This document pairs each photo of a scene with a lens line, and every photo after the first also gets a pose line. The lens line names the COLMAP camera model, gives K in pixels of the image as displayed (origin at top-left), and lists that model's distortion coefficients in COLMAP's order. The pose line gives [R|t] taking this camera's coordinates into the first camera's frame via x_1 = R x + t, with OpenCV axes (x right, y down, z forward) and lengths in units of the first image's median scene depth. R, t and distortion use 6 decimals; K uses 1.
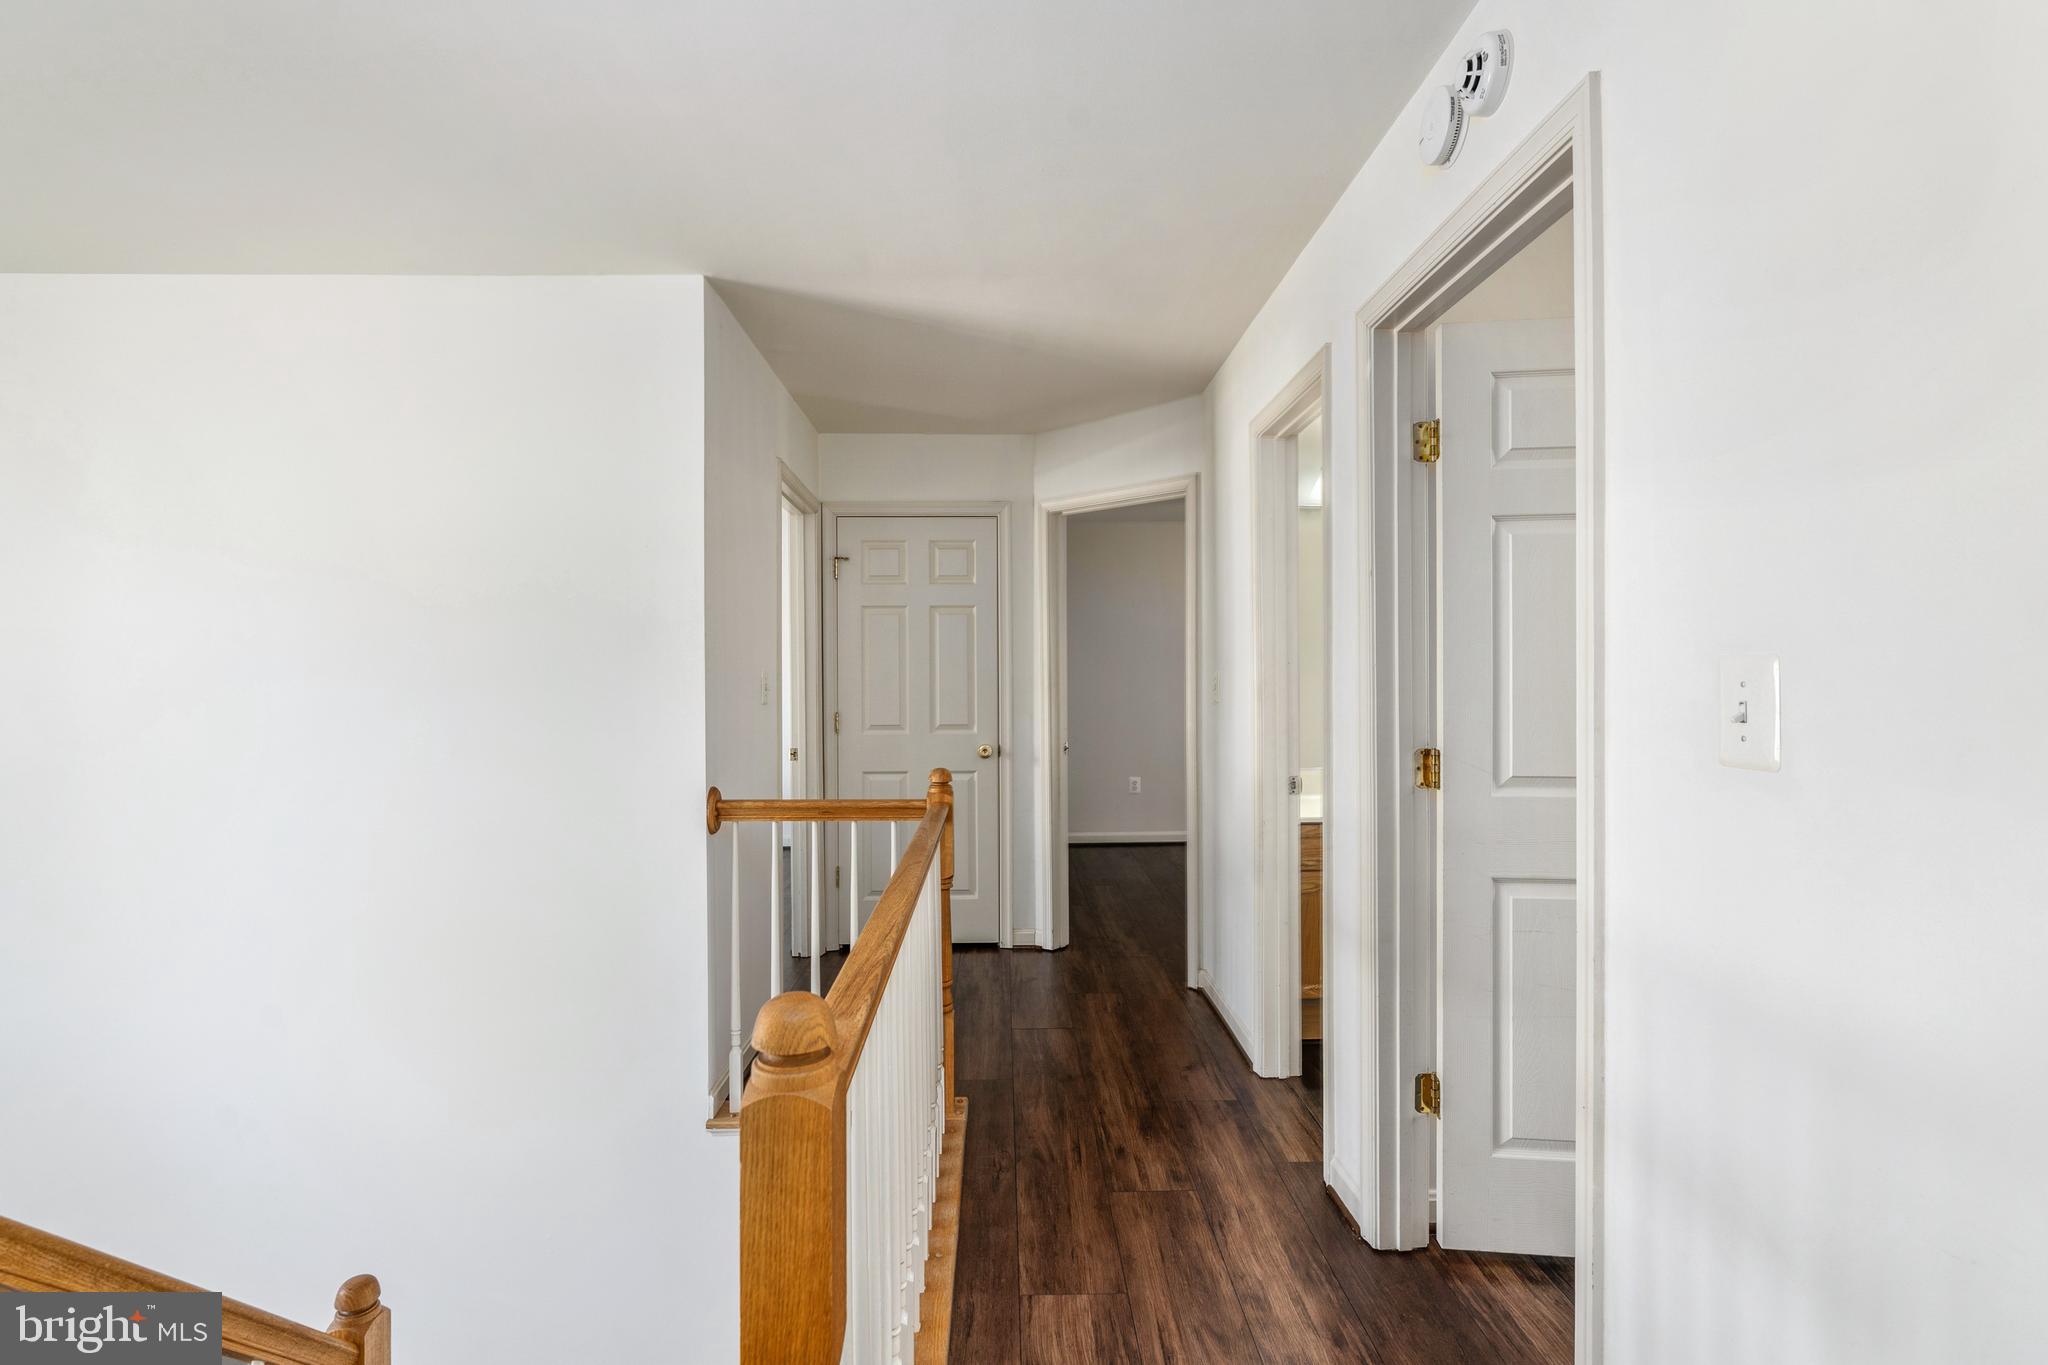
lens RADIAL K [[986.7, 0, 1014.8], [0, 986.7, 678.9], [0, 0, 1]] dist [-0.003727, 0.000356]
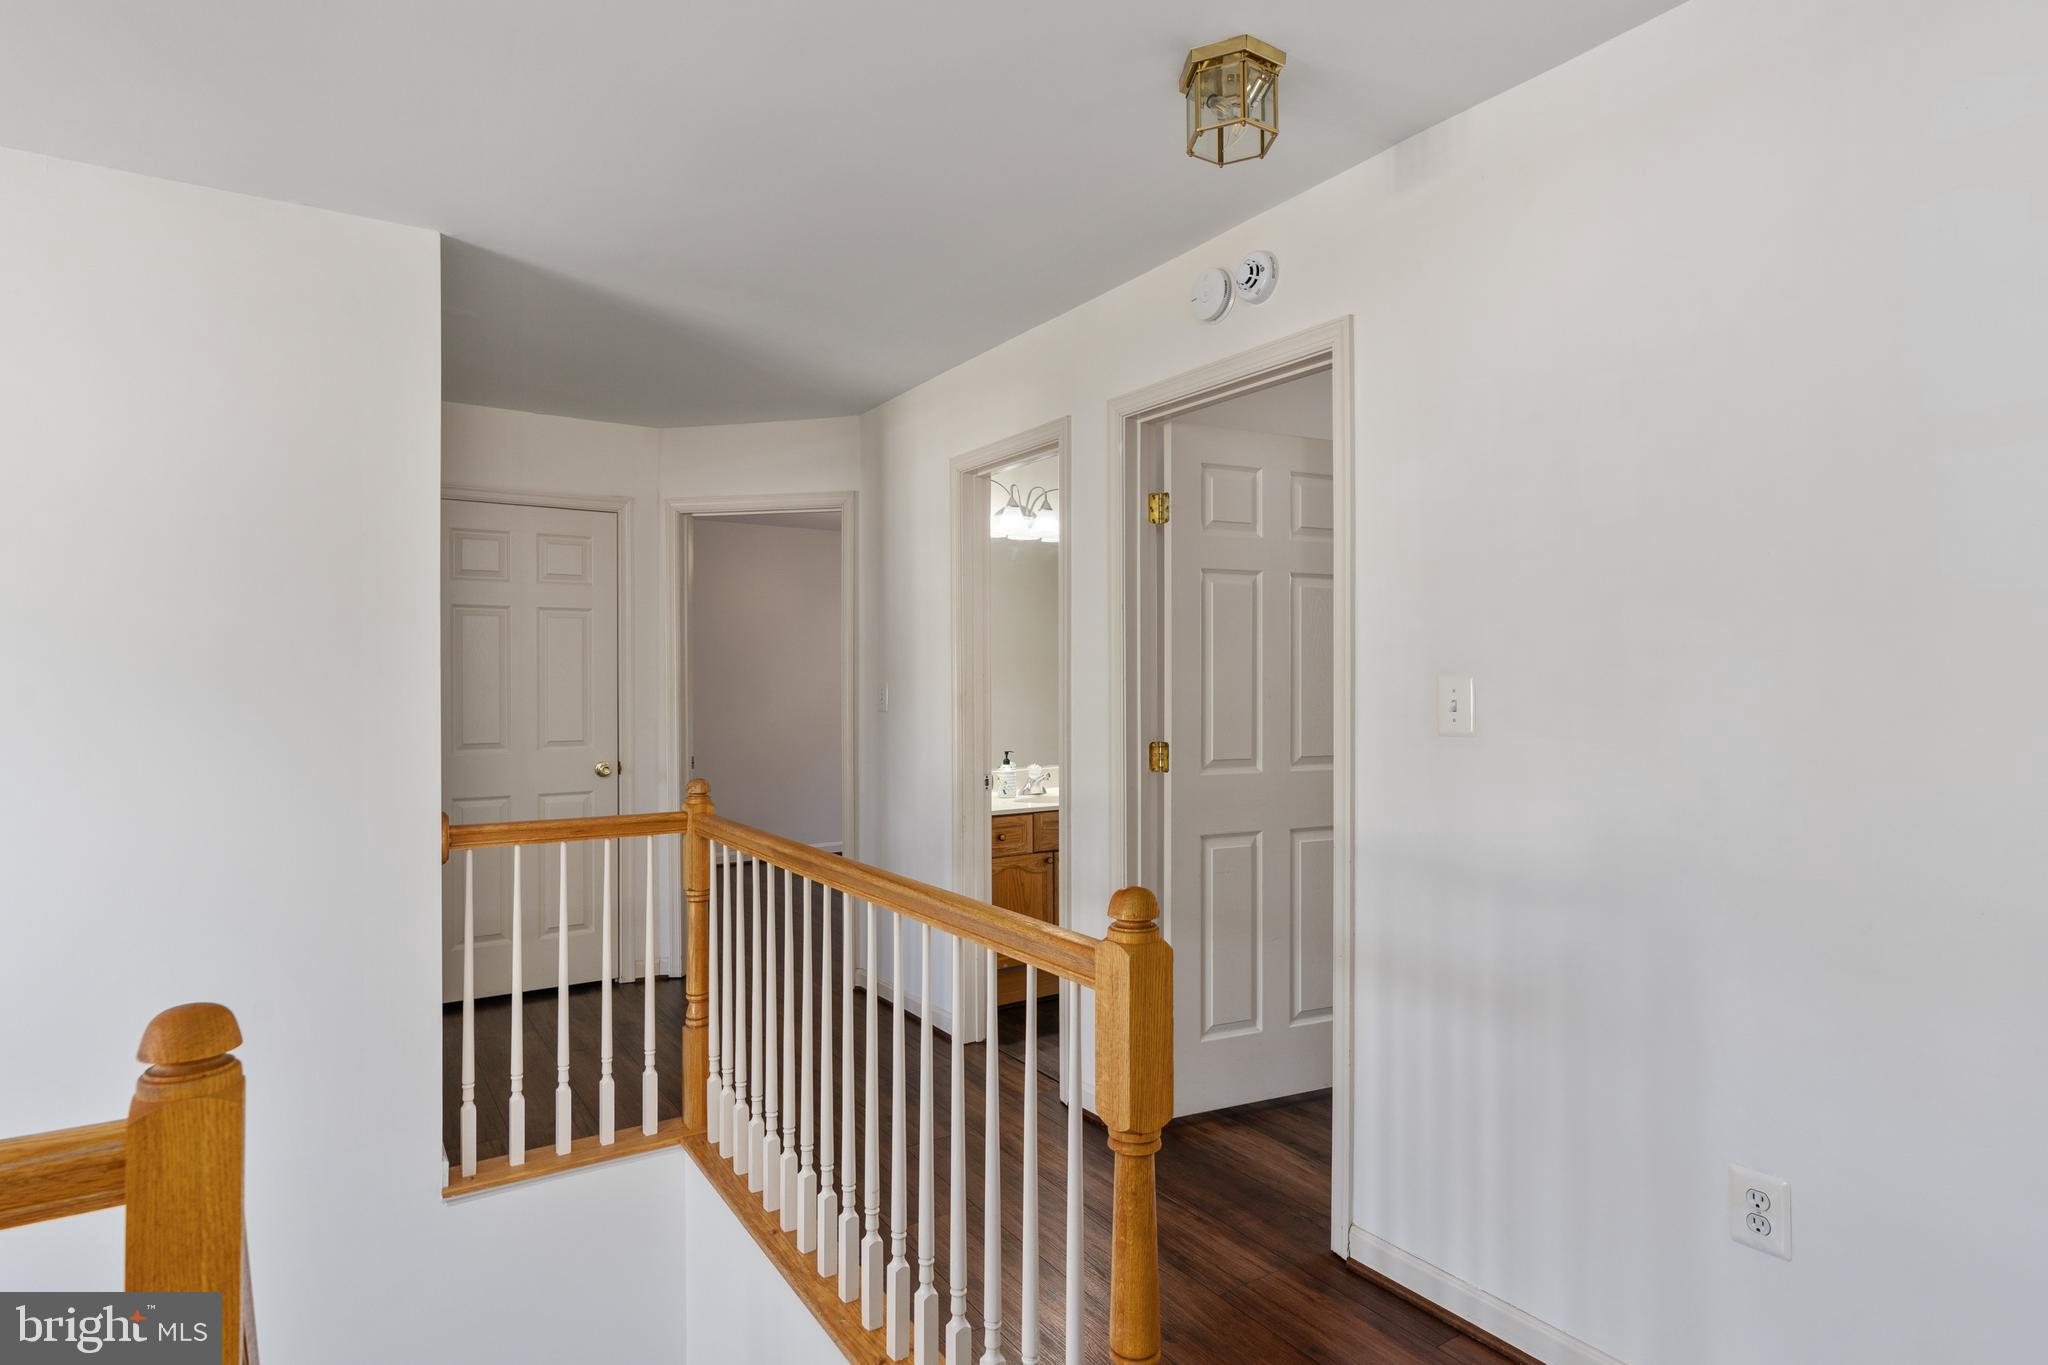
lens RADIAL K [[1124.4, 0, 1027.0], [0, 1124.4, 682.7], [0, 0, 1]] dist [-0.005015, 0.000526]
pose [[0.842440, 0.004397, 0.538772, -0.413179], [-0.000222, 0.999969, -0.007815, 0.002793], [-0.538790, 0.006464, 0.842415, -0.130361]]
